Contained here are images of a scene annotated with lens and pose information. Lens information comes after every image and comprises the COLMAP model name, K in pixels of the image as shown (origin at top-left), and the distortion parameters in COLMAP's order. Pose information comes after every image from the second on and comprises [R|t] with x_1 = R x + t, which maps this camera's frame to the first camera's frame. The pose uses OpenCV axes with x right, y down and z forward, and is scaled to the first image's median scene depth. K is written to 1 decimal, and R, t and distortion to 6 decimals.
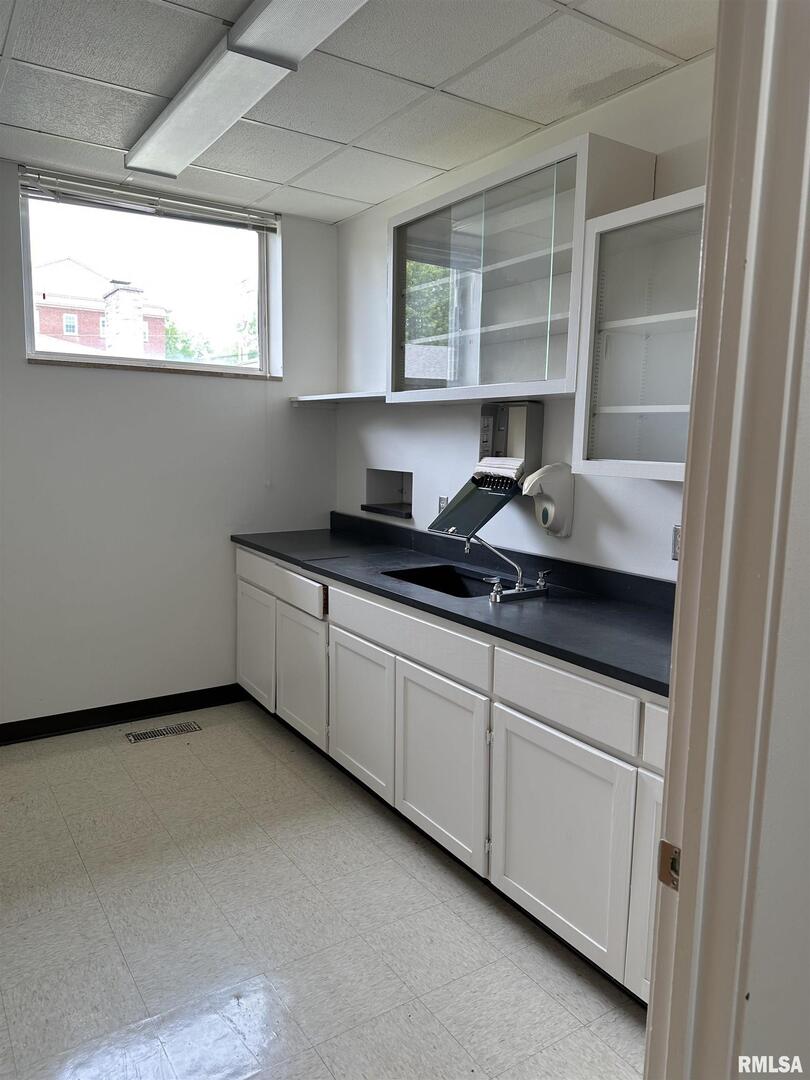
lens RADIAL K [[749.9, 0, 405.0], [0, 749.9, 540.0], [0, 0, 1]] dist [0.147129, -0.150419]
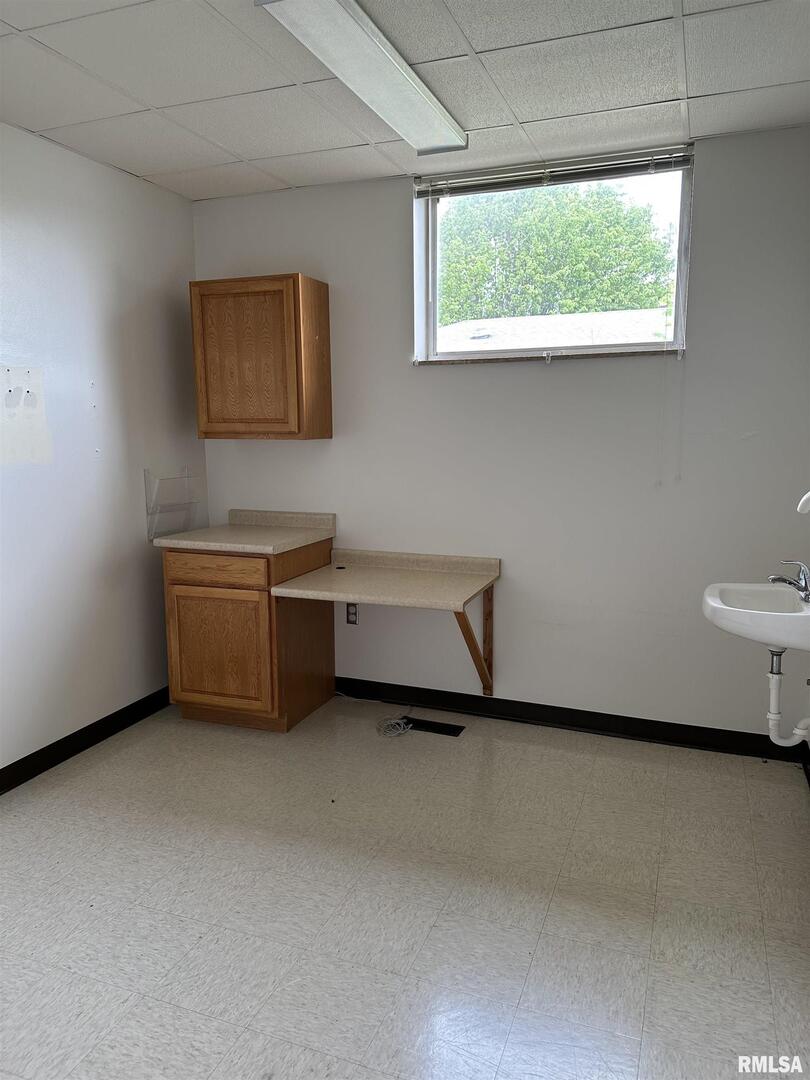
lens RADIAL K [[749.9, 0, 405.0], [0, 749.9, 540.0], [0, 0, 1]] dist [0.147129, -0.150419]
pose [[0.566597, 0.103699, -0.817444, 0.410597], [-0.105852, 0.992990, 0.052599, -0.036863], [0.817168, 0.056726, 0.573602, 0.382612]]
